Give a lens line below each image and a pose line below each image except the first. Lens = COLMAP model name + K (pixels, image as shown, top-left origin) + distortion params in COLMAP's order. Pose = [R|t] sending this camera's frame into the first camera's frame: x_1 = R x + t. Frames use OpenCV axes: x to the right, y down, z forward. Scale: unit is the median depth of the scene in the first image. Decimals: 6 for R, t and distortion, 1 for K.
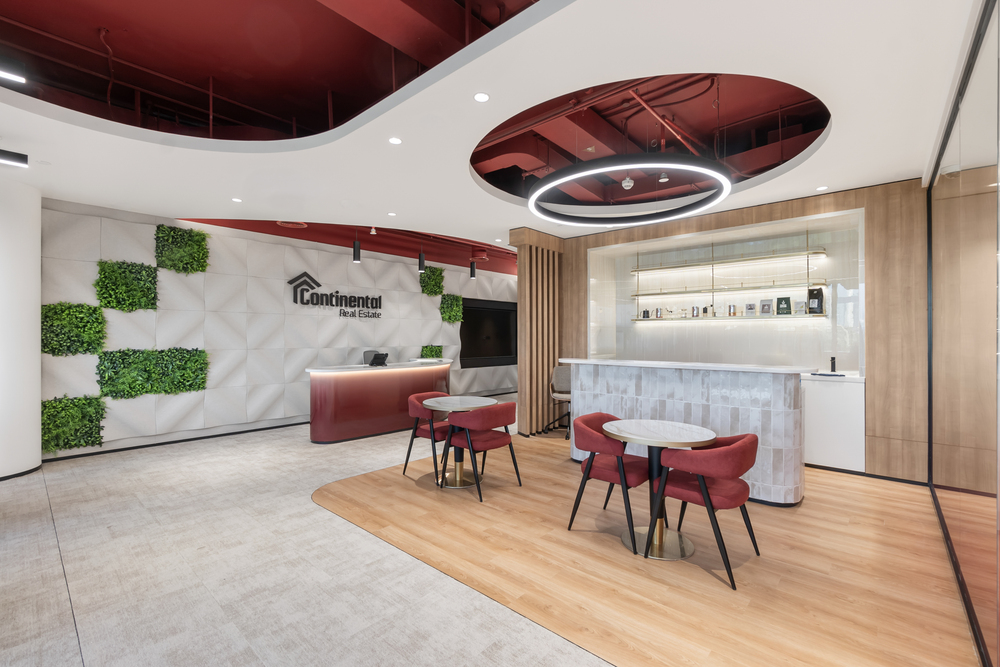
lens RADIAL K [[439.1, 0, 492.5], [0, 439.1, 328.9], [0, 0, 1]] dist [-0.001532, -0.000169]
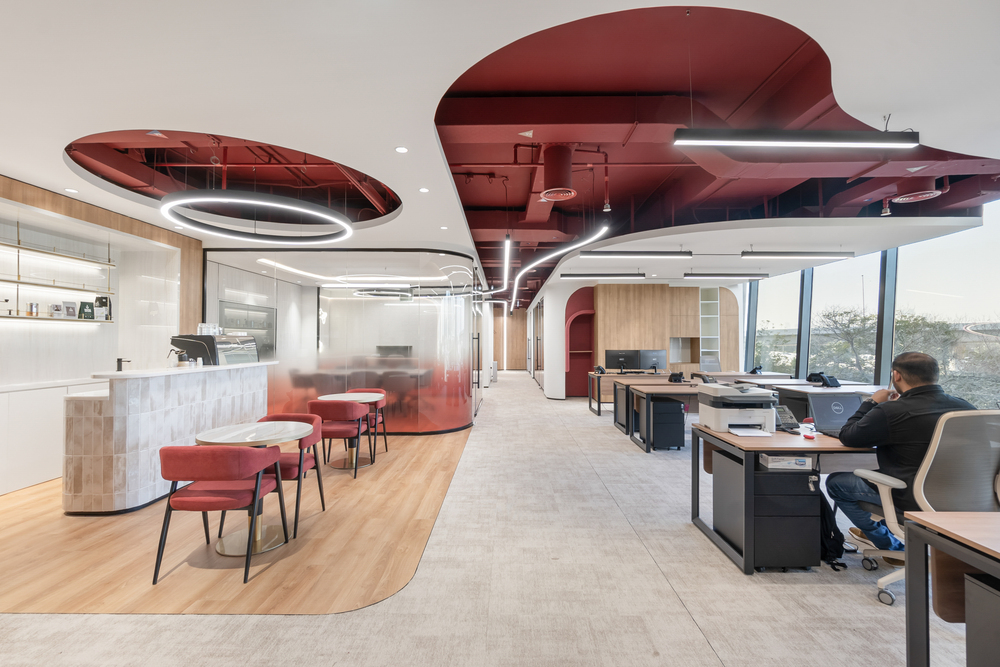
lens RADIAL K [[431.8, 0, 501.9], [0, 431.8, 338.9], [0, 0, 1]] dist [-0.002249, -0.000282]
pose [[-0.662036, -0.000050, 0.749472, -0.923204], [-0.017181, 0.999738, -0.015110, 0.015377], [-0.749275, -0.022881, -0.661864, 1.227265]]
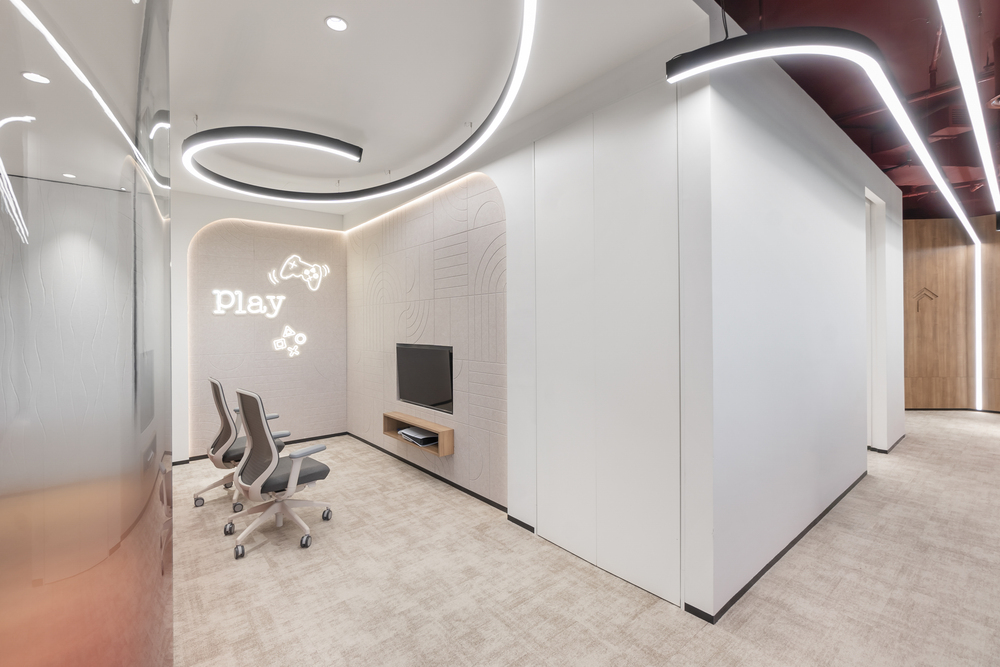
lens RADIAL K [[439.1, 0, 492.5], [0, 439.1, 328.9], [0, 0, 1]] dist [-0.001532, -0.000169]
pose [[0.150467, -0.008290, 0.988580, 0.996025], [-0.001853, 0.999961, 0.008667, -0.014170], [-0.988613, -0.003136, 0.150446, -0.636212]]
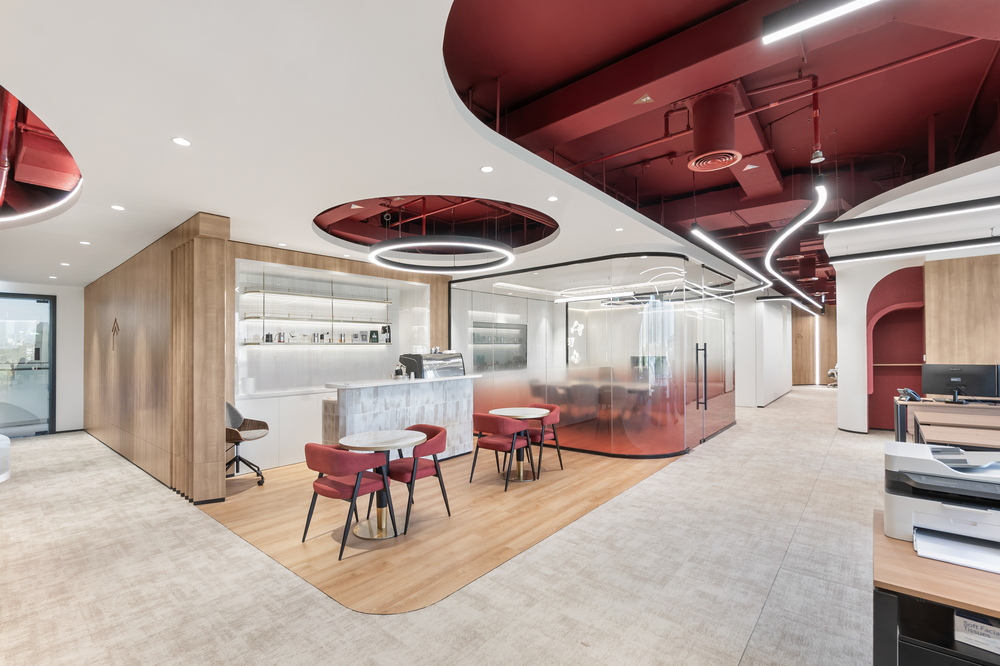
lens RADIAL K [[437.6, 0, 503.0], [0, 437.6, 349.6], [0, 0, 1]] dist [-0.001682, -0.000021]
pose [[-0.035187, -0.000853, 0.999380, -1.006466], [-0.002185, 0.999997, 0.000777, -0.015130], [-0.999378, -0.002156, -0.035189, 0.825439]]
